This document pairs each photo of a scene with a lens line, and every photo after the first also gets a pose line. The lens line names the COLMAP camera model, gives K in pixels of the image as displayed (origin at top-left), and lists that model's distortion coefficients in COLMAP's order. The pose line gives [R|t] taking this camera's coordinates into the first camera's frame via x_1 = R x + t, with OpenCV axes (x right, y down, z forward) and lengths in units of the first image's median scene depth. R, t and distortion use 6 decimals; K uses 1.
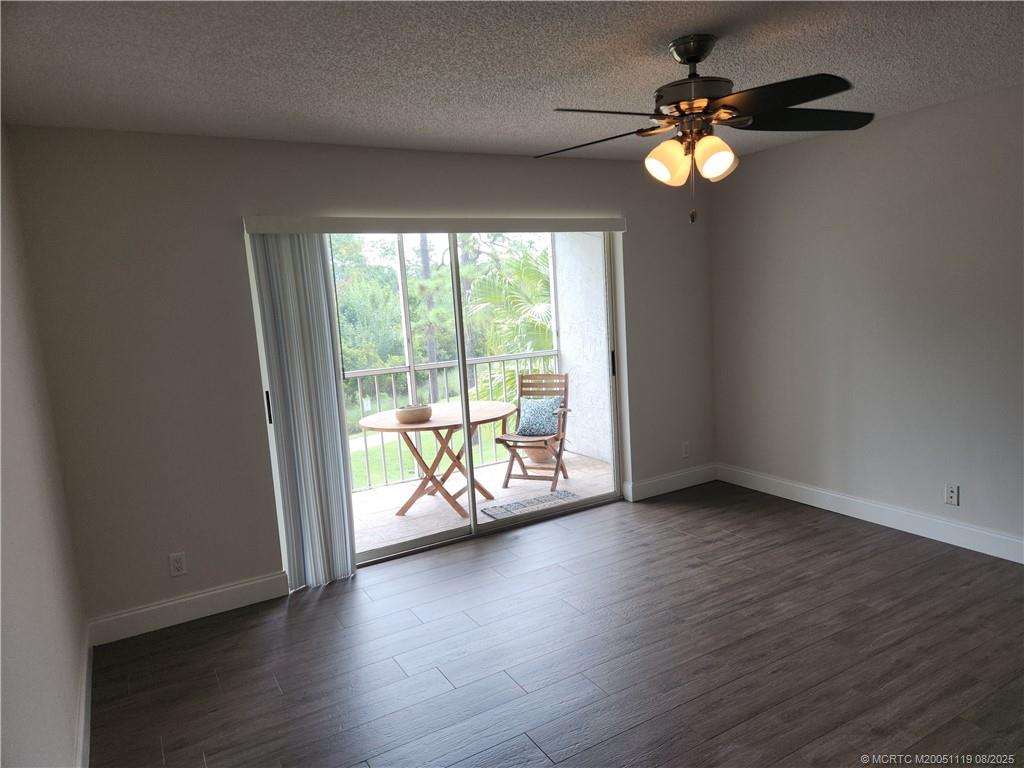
lens RADIAL K [[689.2, 0, 512.0], [0, 689.2, 384.0], [0, 0, 1]] dist [0.069554, -0.073076]
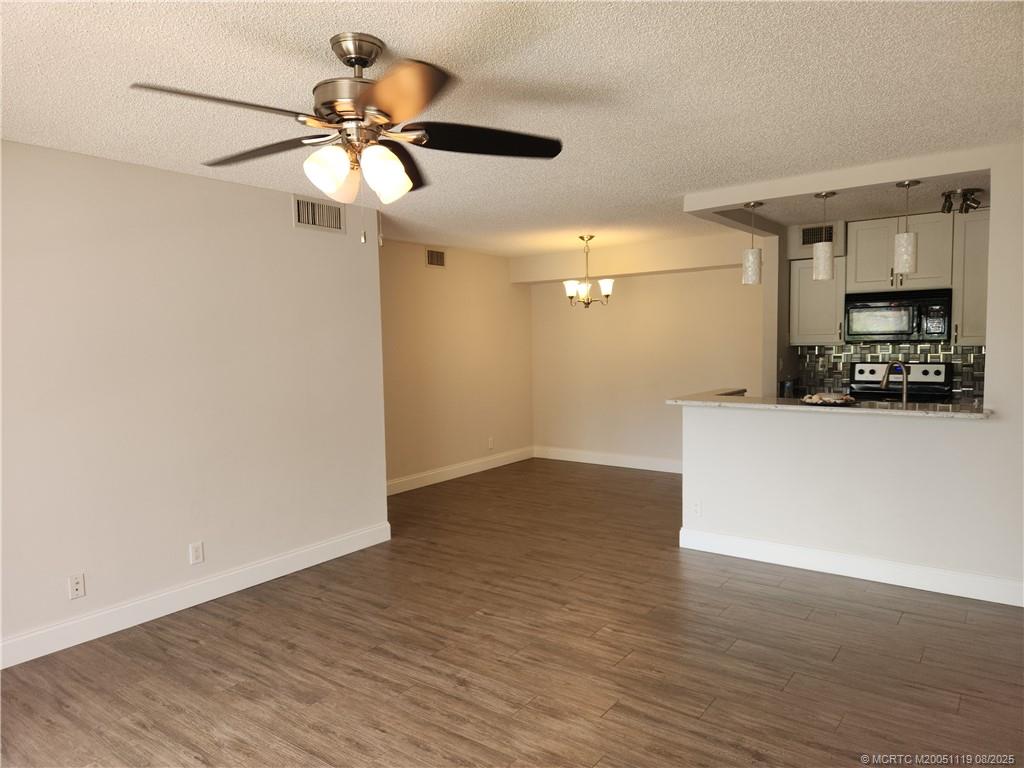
lens RADIAL K [[697.2, 0, 512.0], [0, 697.2, 384.0], [0, 0, 1]] dist [0.083464, -0.089885]
pose [[-0.393969, -0.000297, 0.919124, -0.493989], [0.168025, 0.983125, 0.072338, -0.079660], [-0.903635, 0.182935, -0.387271, 0.958994]]
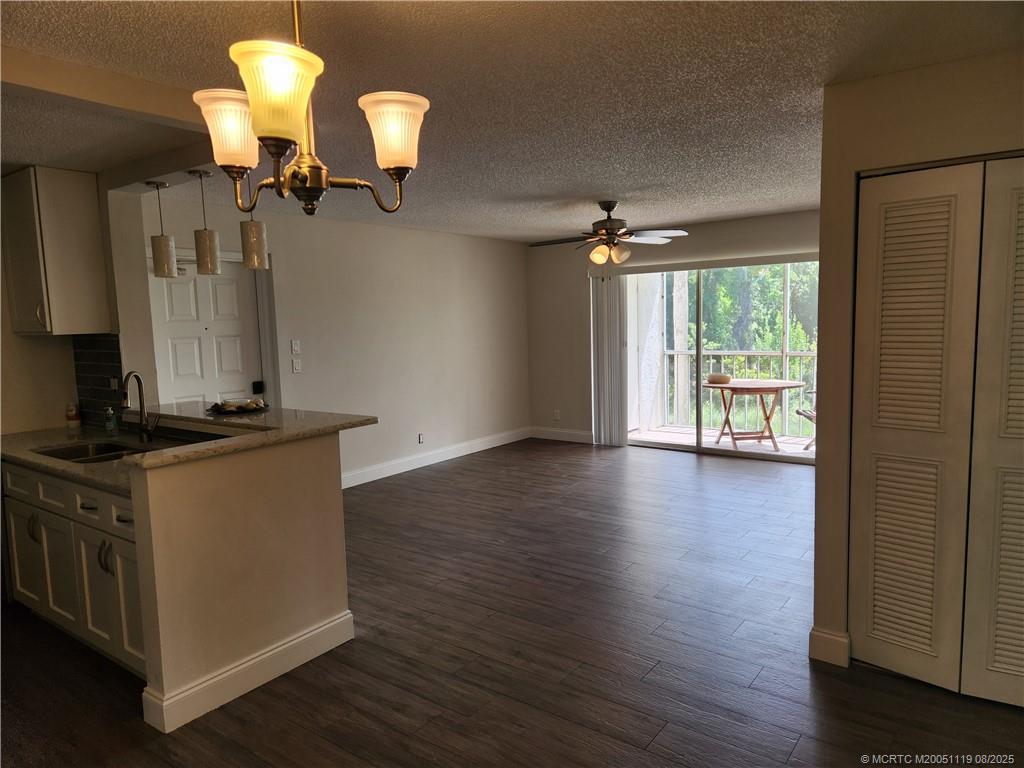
lens RADIAL K [[689.2, 0, 512.0], [0, 689.2, 384.0], [0, 0, 1]] dist [0.069554, -0.073076]
pose [[0.395624, 0.141074, -0.907513, 1.728859], [-0.123659, 0.987317, 0.099571, -0.072136], [0.910049, 0.072829, 0.408052, -0.122256]]
